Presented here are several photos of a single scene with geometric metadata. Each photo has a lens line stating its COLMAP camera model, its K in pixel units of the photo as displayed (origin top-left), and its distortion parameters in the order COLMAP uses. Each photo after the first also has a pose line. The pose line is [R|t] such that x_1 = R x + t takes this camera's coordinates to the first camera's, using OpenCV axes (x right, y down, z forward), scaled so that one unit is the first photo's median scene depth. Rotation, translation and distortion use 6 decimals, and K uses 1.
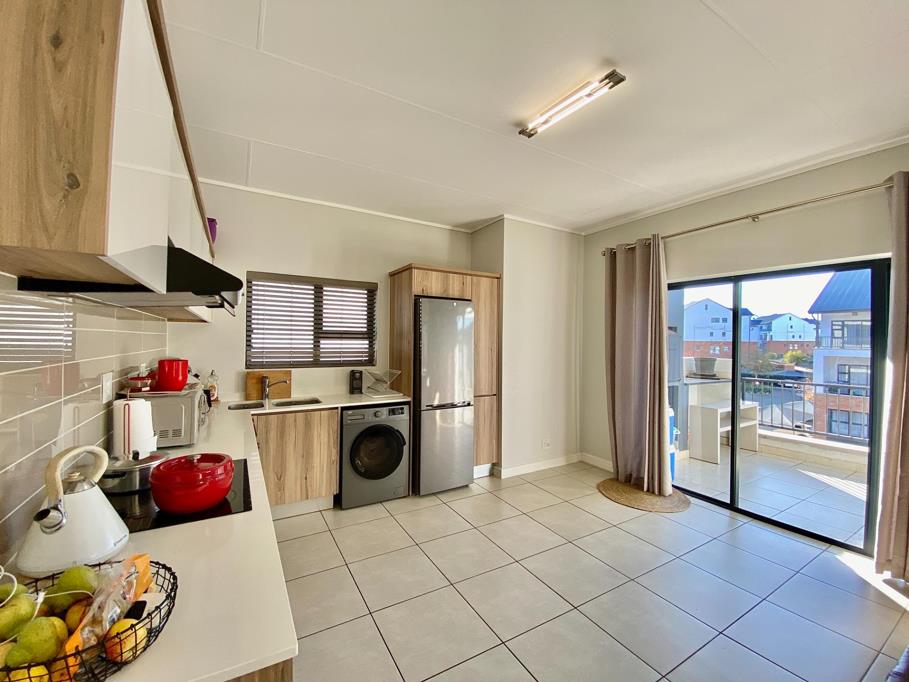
lens RADIAL K [[365.3, 0, 452.3], [0, 365.3, 340.8], [0, 0, 1]] dist [0.019367, -0.028010]
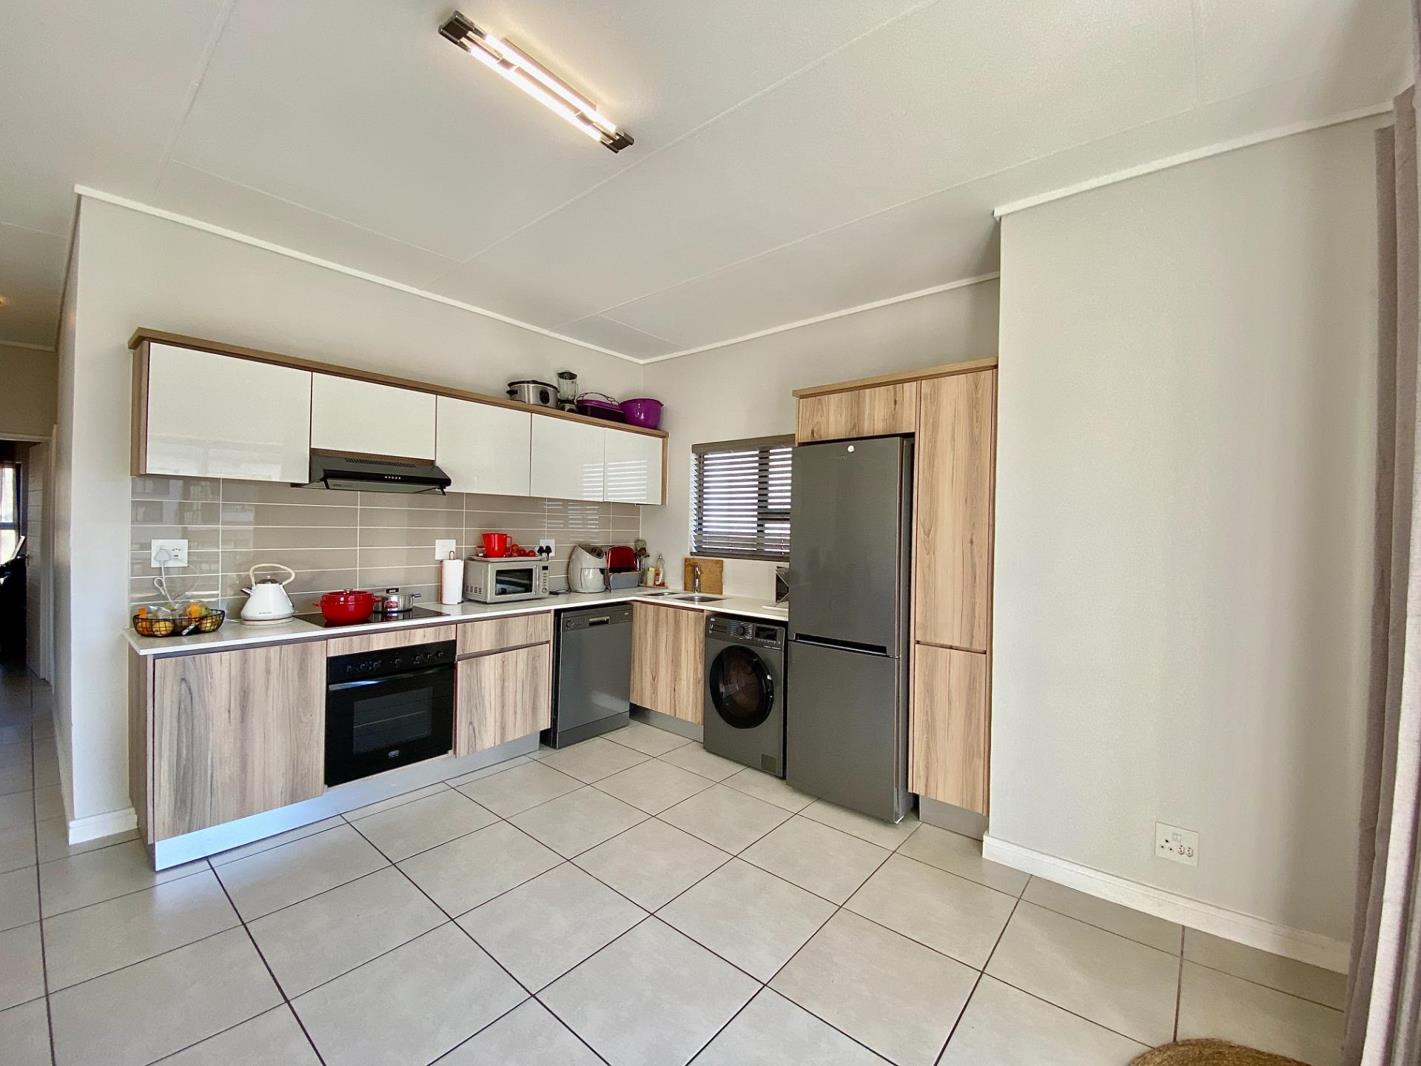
lens RADIAL K [[571.1, 0, 707.0], [0, 571.1, 532.7], [0, 0, 1]] dist [0.019367, -0.028010]
pose [[0.330030, 0.003315, -0.943964, 0.681029], [-0.013562, 0.999907, -0.001230, 0.020540], [0.943873, 0.013208, 0.330045, 0.527158]]
